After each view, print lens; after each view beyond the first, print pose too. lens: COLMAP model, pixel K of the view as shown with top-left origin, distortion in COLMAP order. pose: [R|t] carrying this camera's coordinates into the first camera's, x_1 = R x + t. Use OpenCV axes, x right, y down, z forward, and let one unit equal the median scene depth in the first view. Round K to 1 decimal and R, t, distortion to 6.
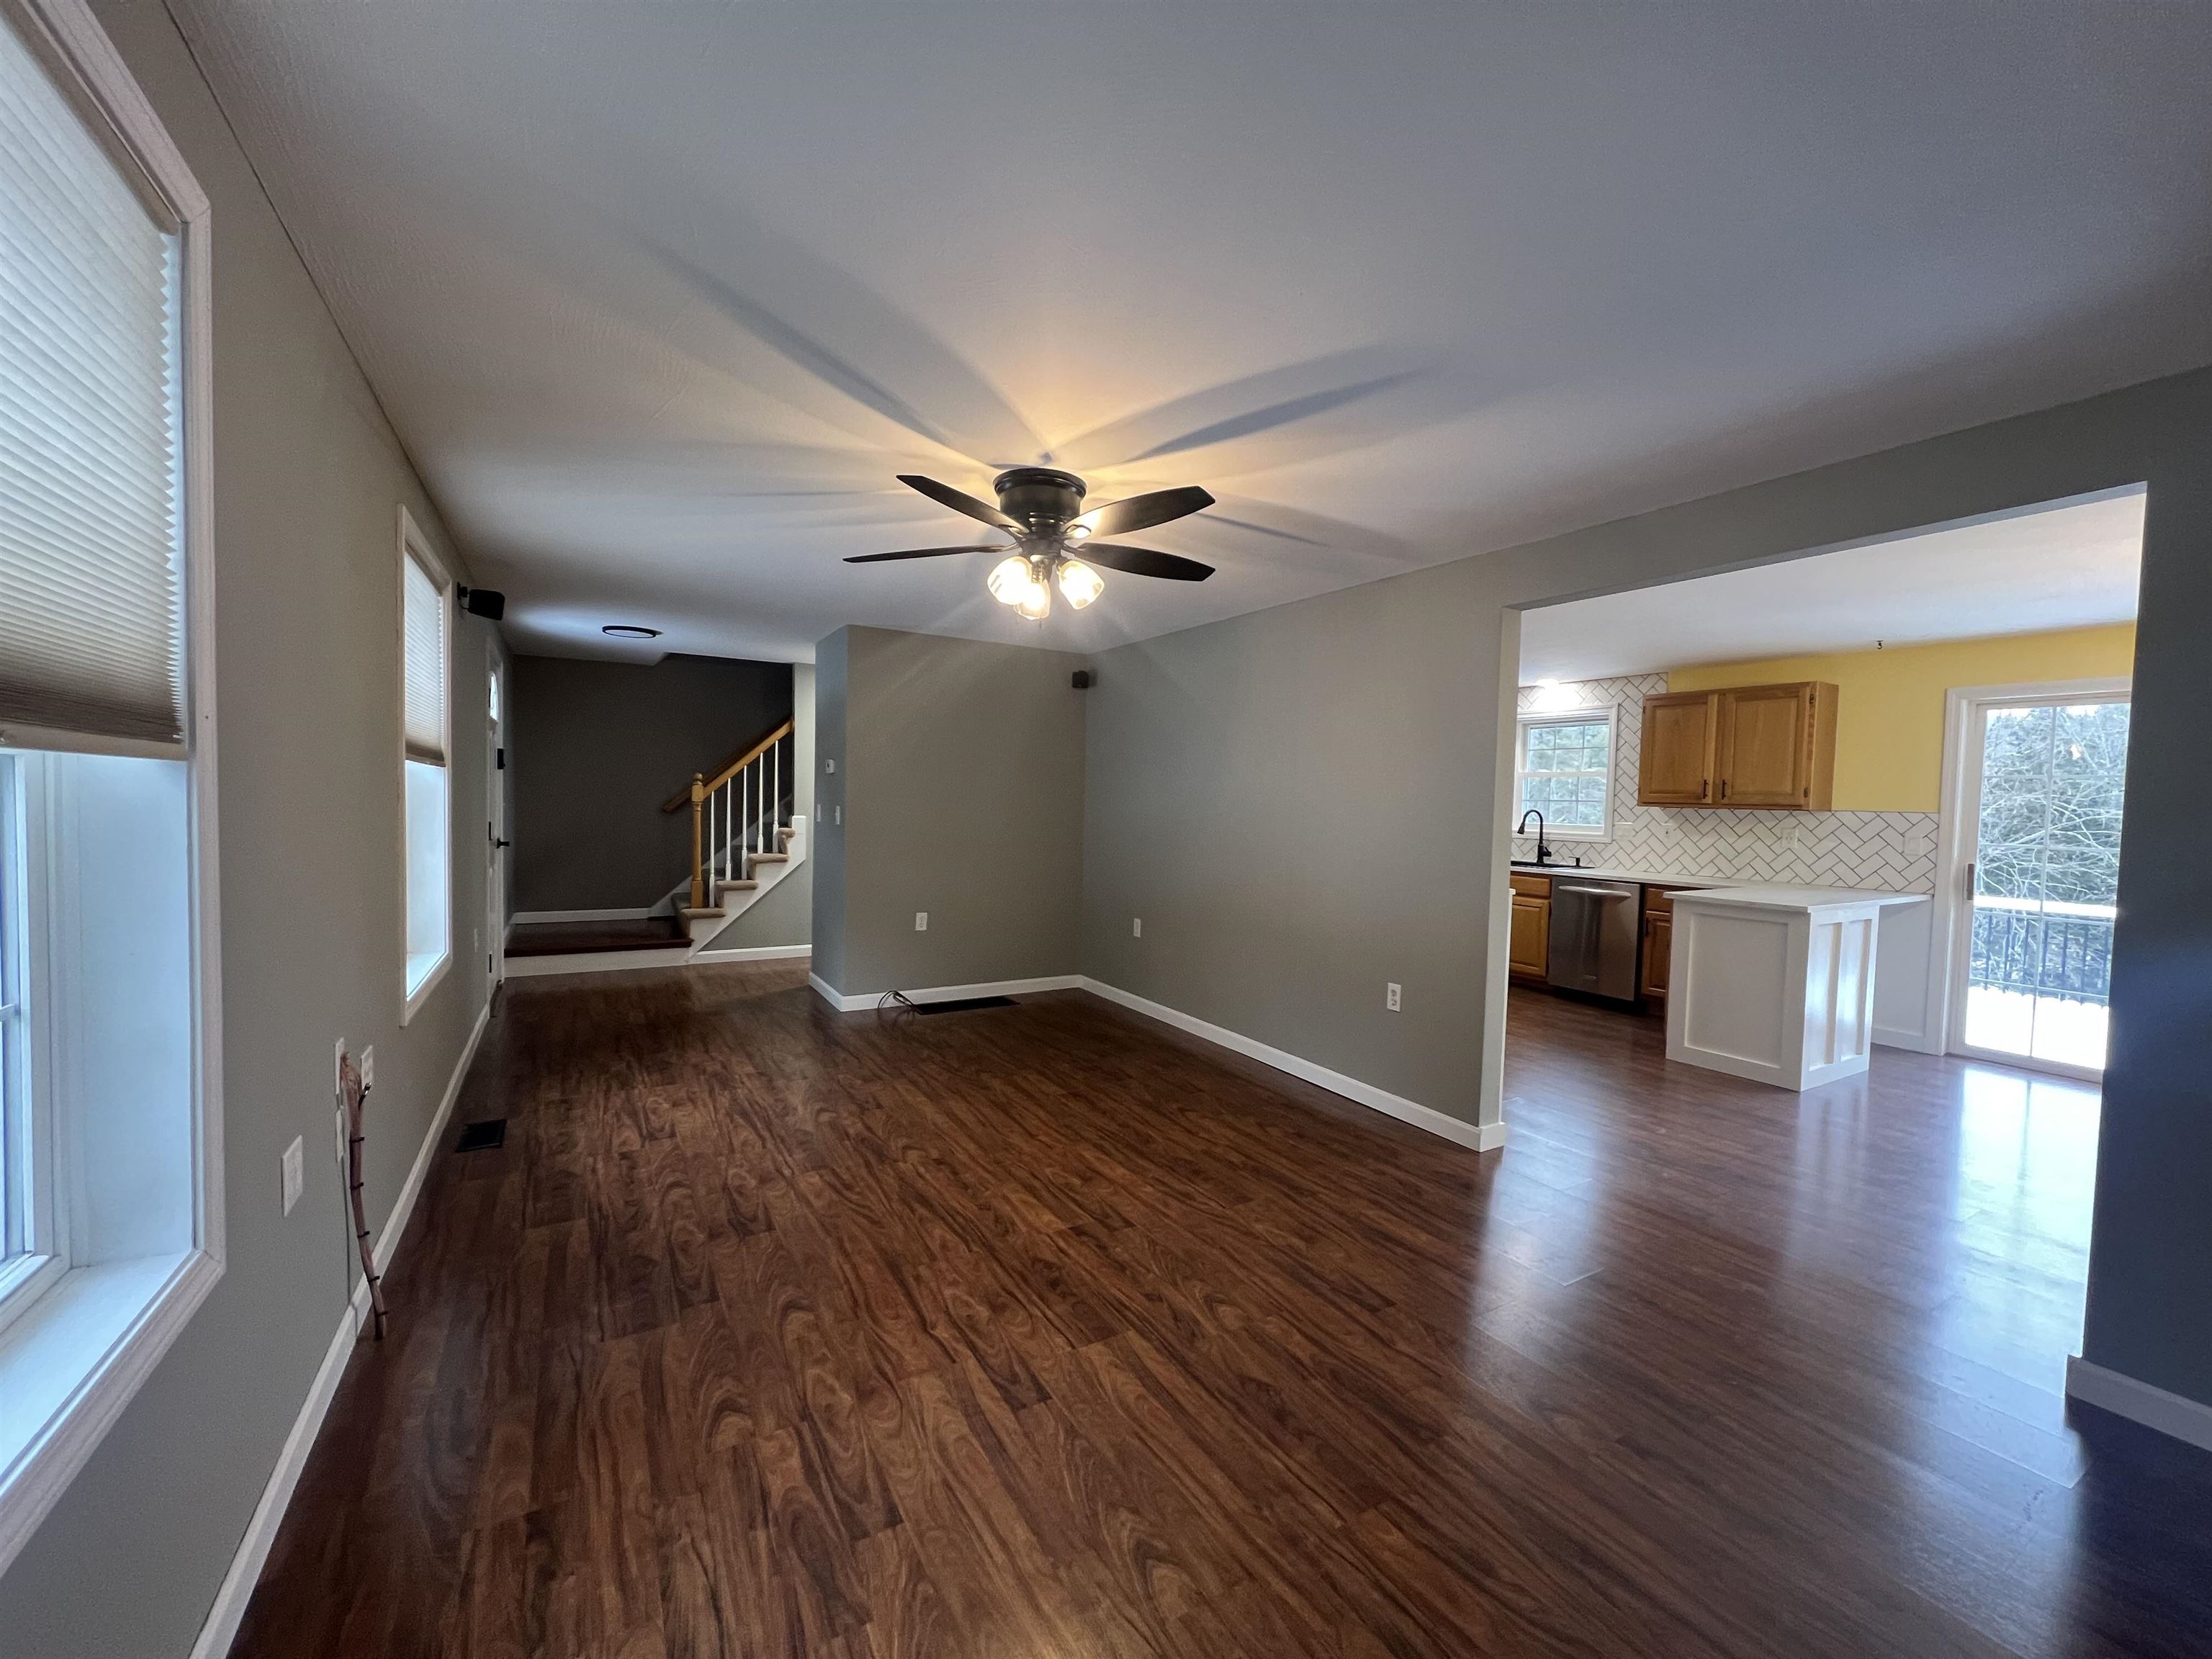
lens RADIAL K [[880.9, 0, 1105.2], [0, 880.9, 826.4], [0, 0, 1]] dist [-0.000758, 0.000055]
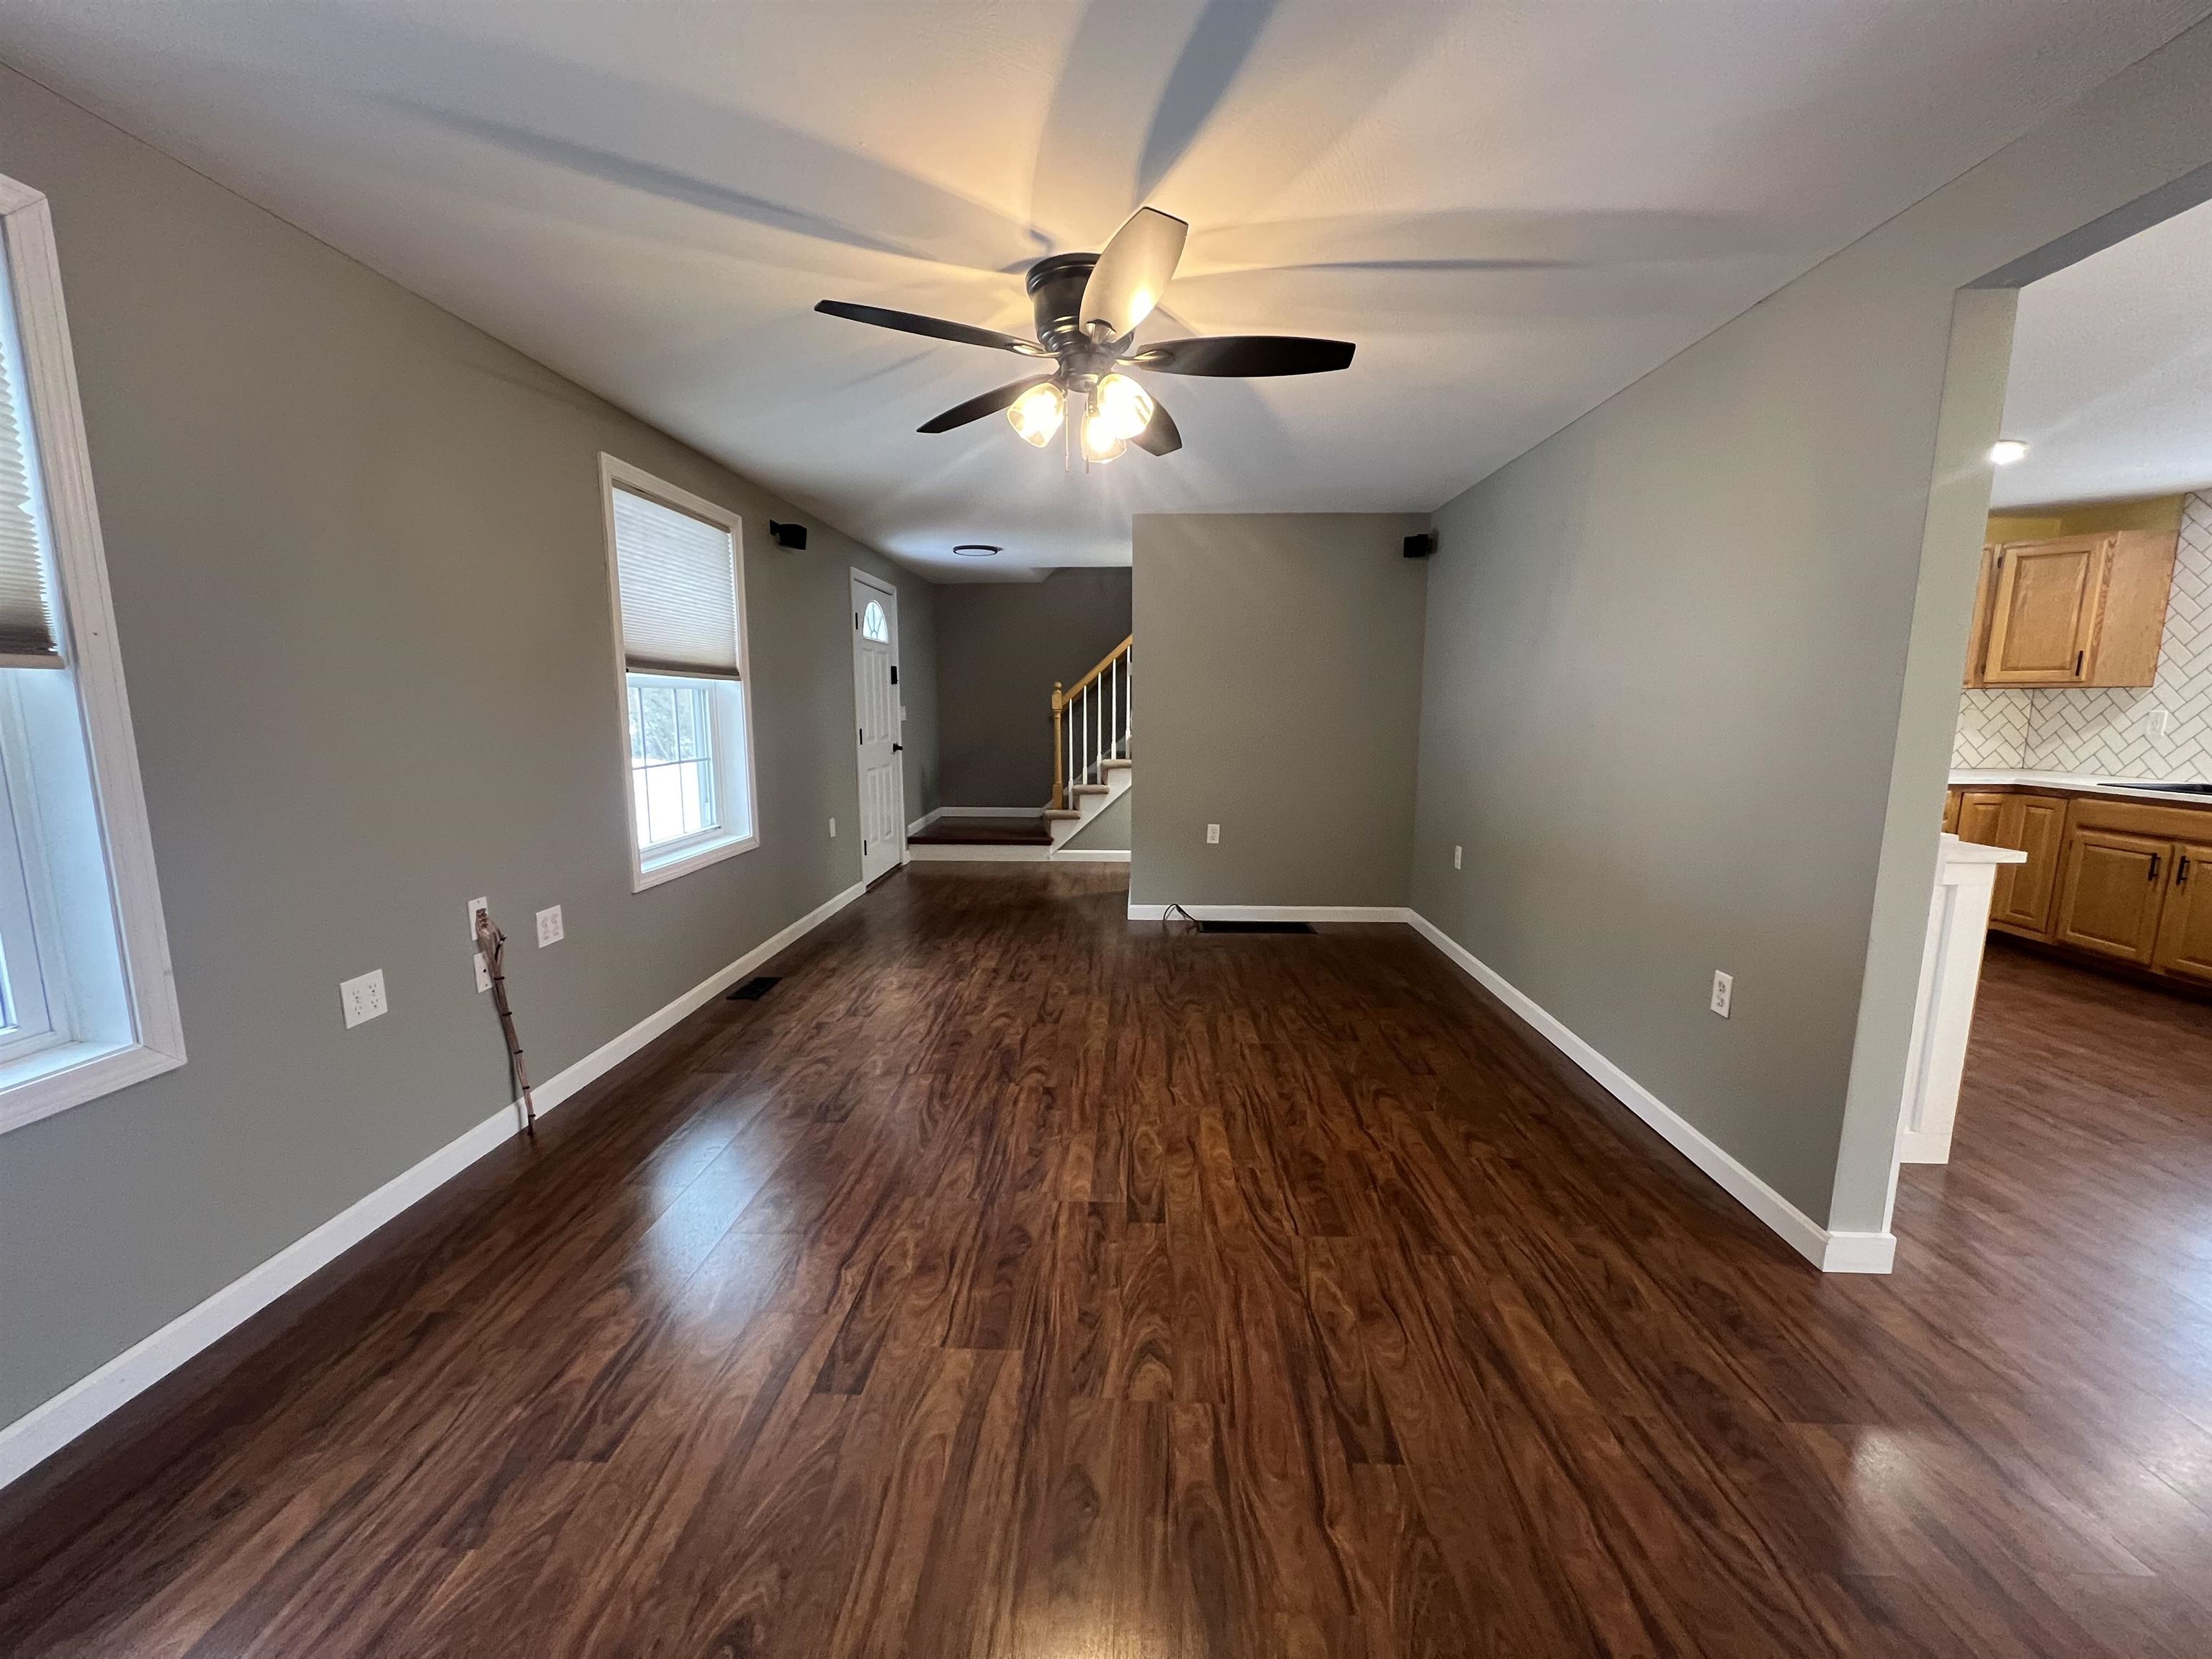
lens RADIAL K [[880.9, 0, 1102.8], [0, 880.9, 828.7], [0, 0, 1]] dist [-0.000758, 0.000055]
pose [[0.837649, 0.054131, -0.543520, 0.359377], [0.002917, 0.994620, 0.103554, 0.010980], [0.546201, -0.088327, 0.832984, 0.294355]]
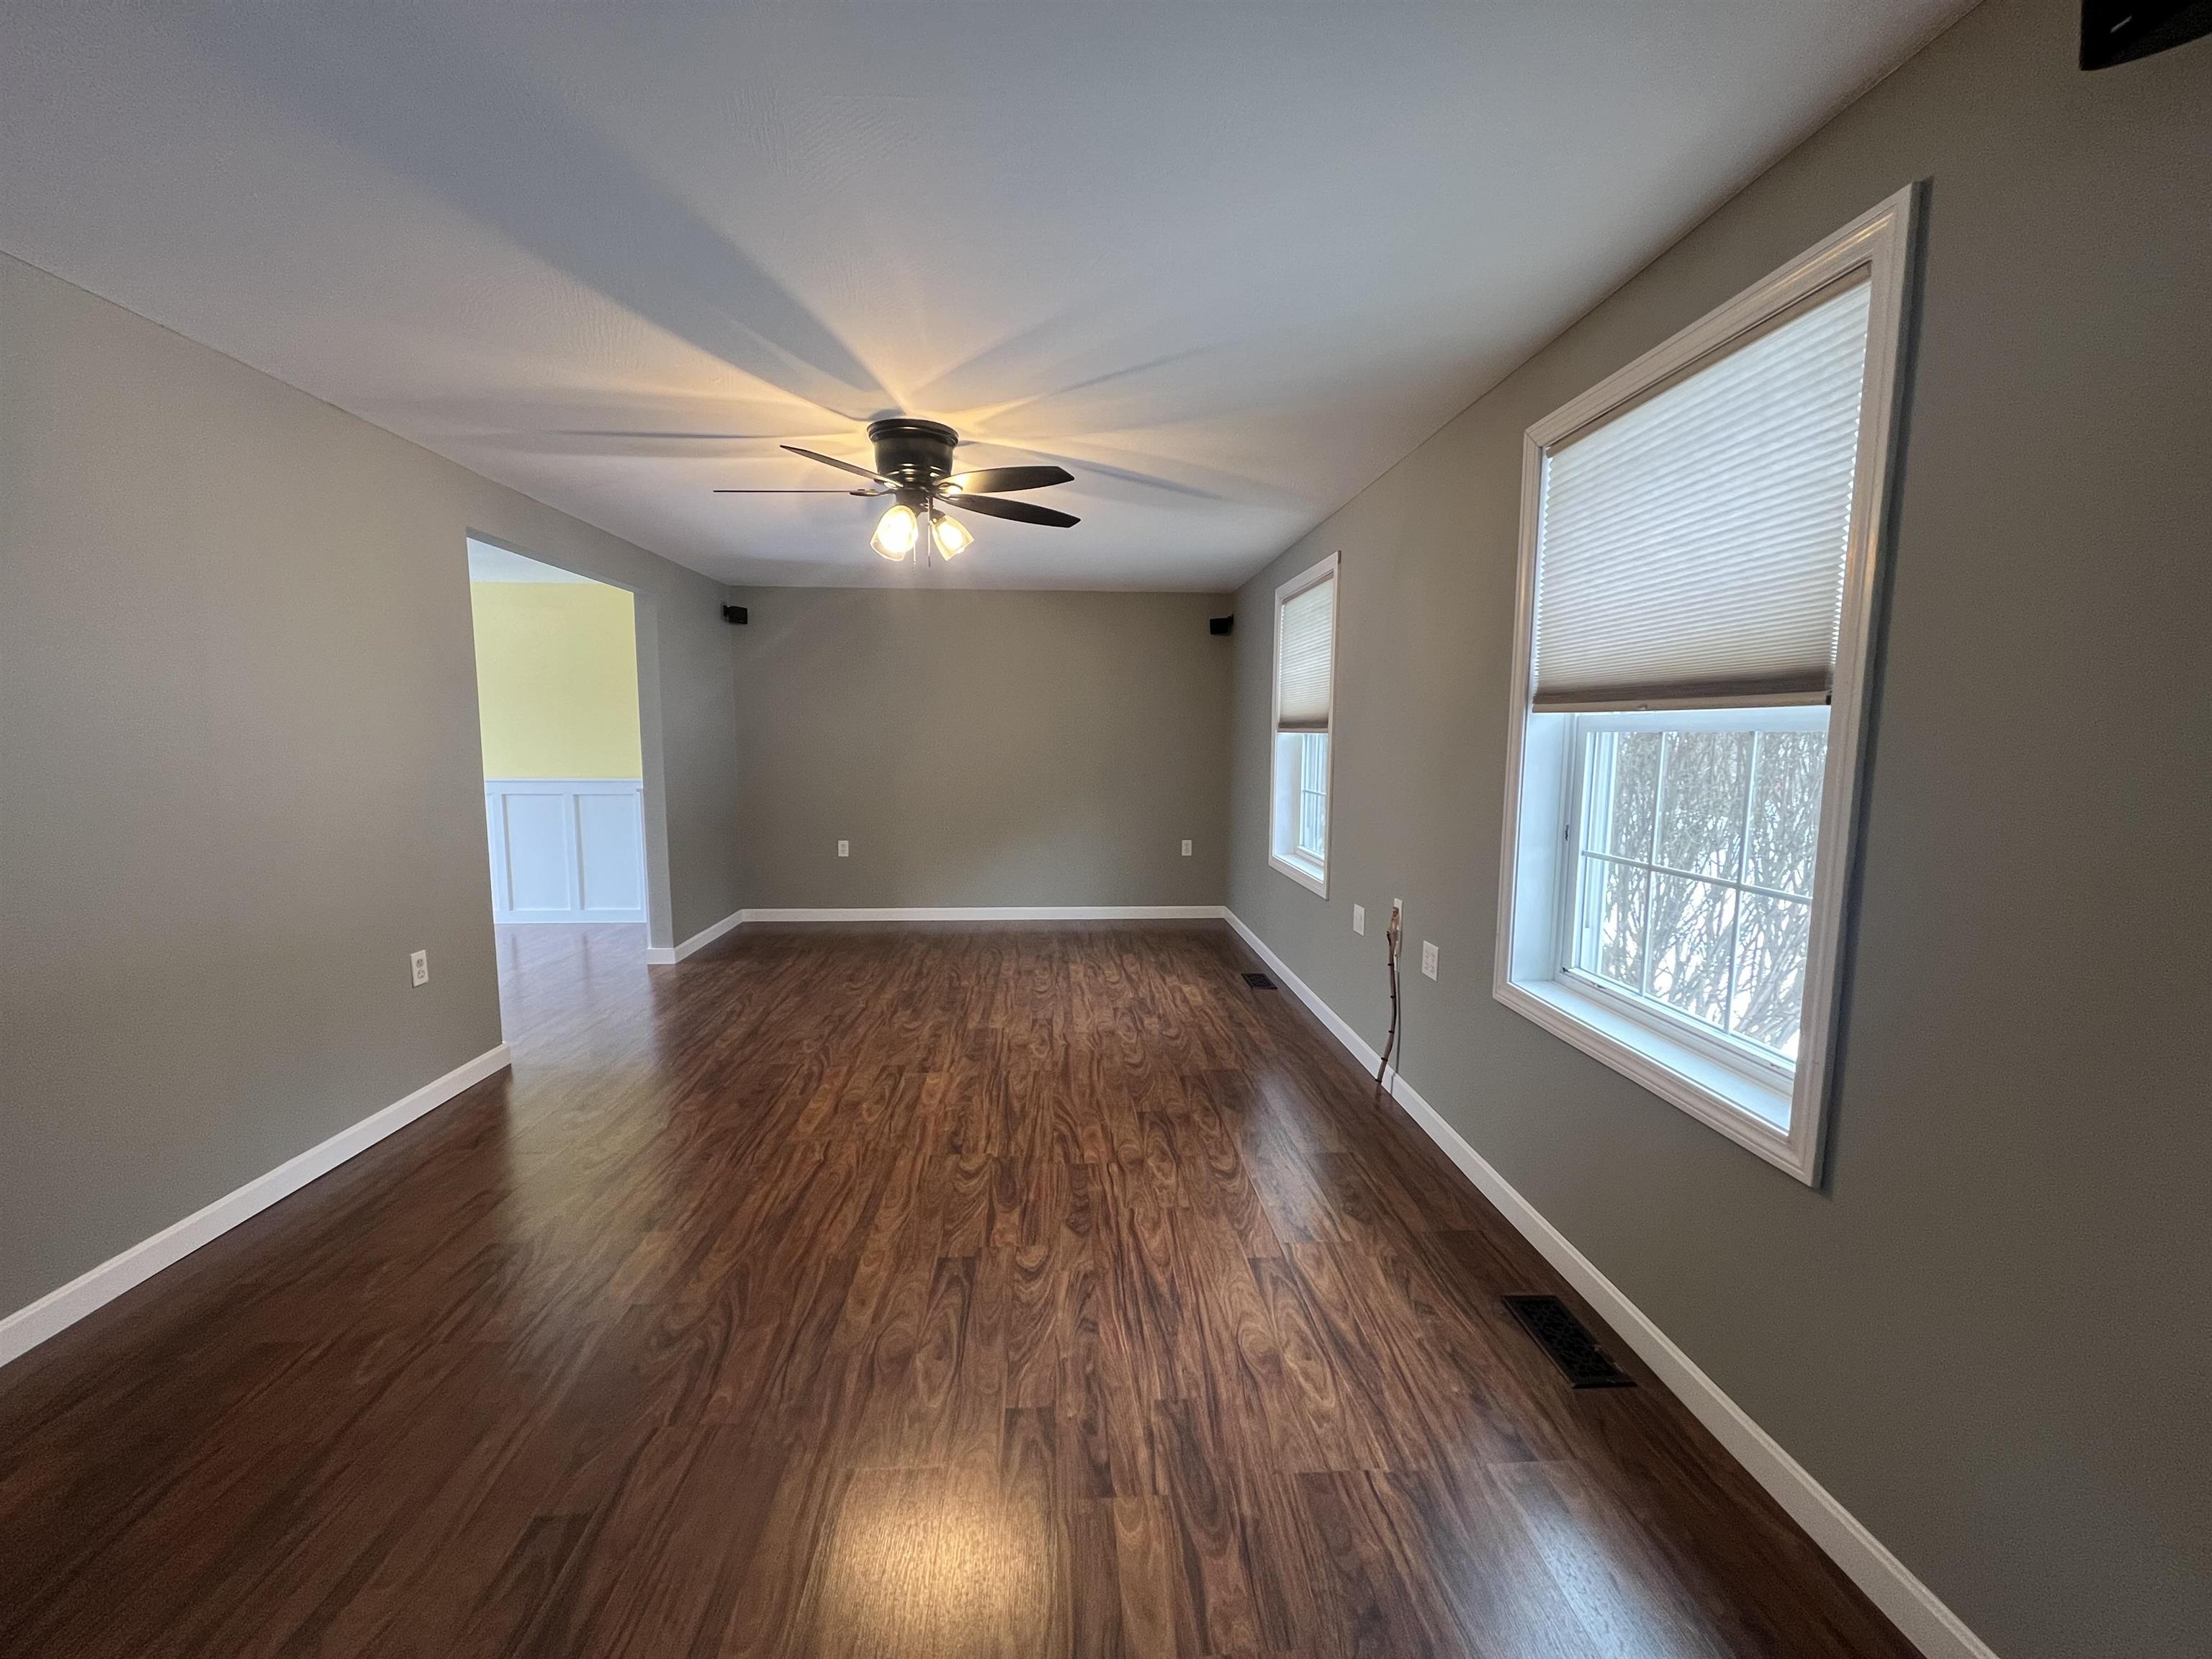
lens RADIAL K [[885.7, 0, 1112.7], [0, 885.7, 826.3], [0, 0, 1]] dist [-0.007407, -0.000207]
pose [[-0.893357, -0.076388, 0.442806, -0.723638], [-0.016387, 0.990327, 0.137780, -0.070322], [-0.449048, 0.115830, -0.885968, 1.739397]]
